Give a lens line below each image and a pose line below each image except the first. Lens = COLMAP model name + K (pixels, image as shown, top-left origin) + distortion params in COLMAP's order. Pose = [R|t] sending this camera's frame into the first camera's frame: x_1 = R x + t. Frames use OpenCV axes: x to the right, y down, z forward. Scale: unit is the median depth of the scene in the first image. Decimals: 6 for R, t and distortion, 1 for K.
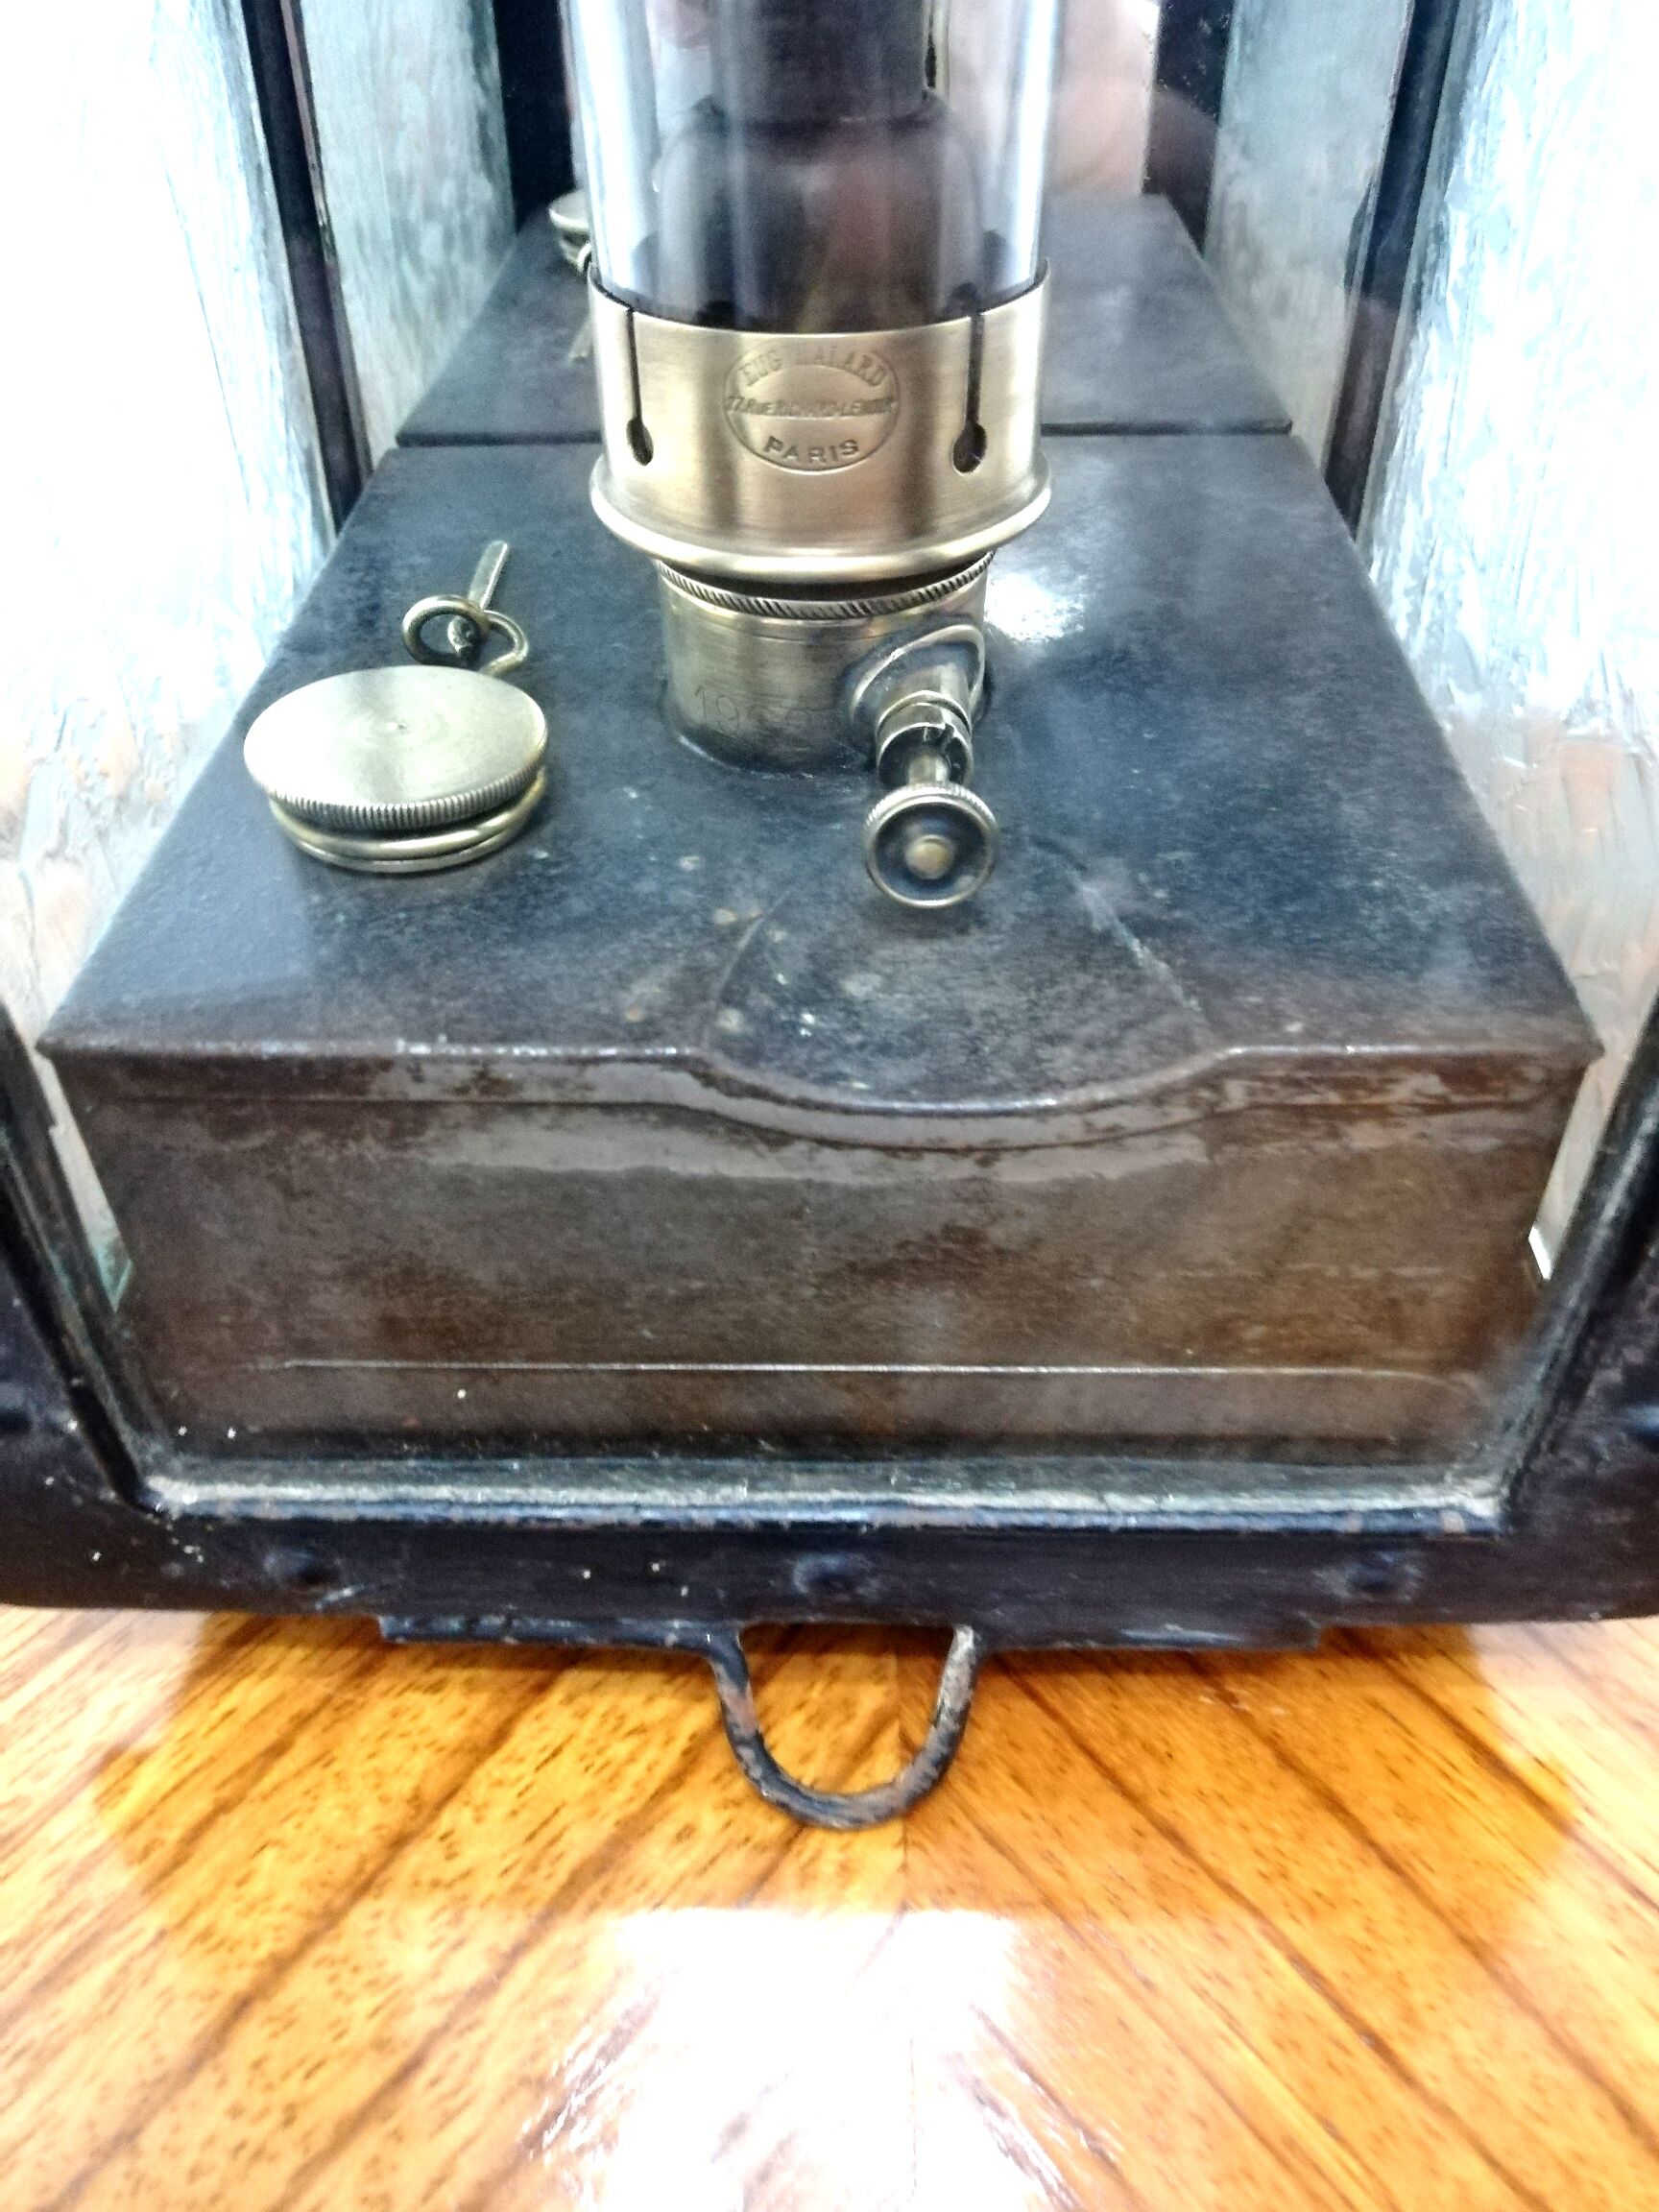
lens RADIAL K [[1672.1, 0, 822.2], [0, 1672.1, 1100.4], [0, 0, 1]] dist [0.005918, 0.003614]
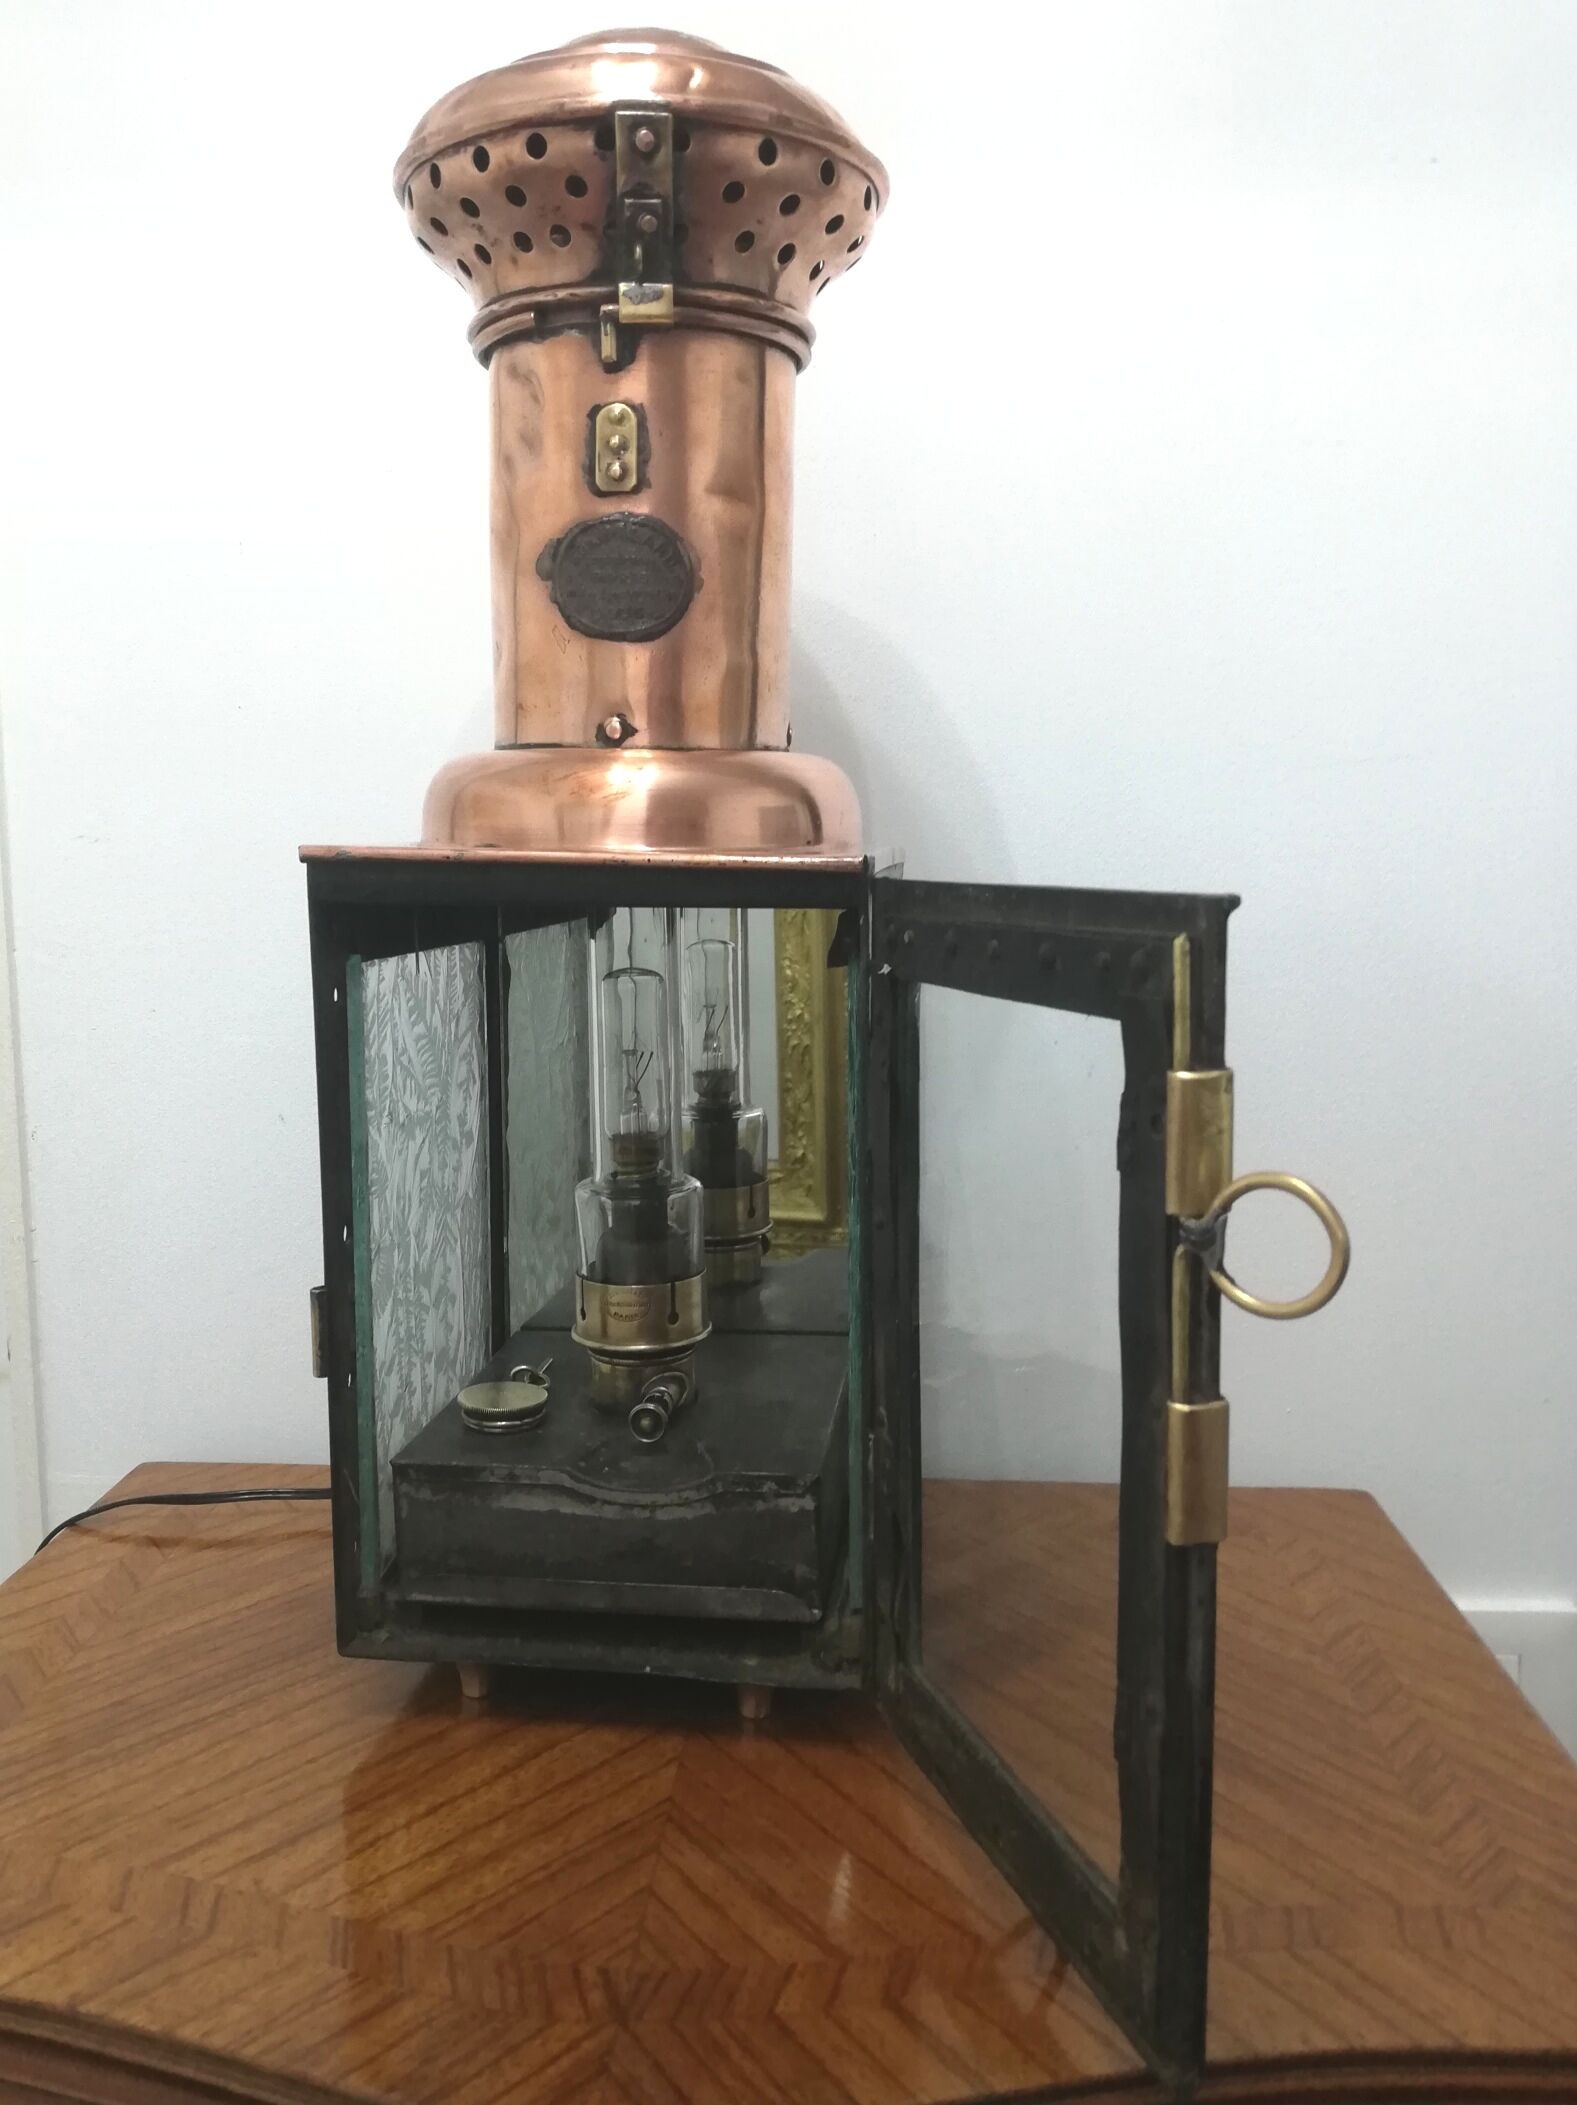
lens RADIAL K [[1635.1, 0, 728.3], [0, 1635.1, 1059.6], [0, 0, 1]] dist [-0.001289, -0.005557]
pose [[0.992145, 0.014836, -0.124211, 0.638059], [-0.080623, 0.835043, -0.544245, 1.045111], [0.095647, 0.549984, 0.829680, -2.191105]]
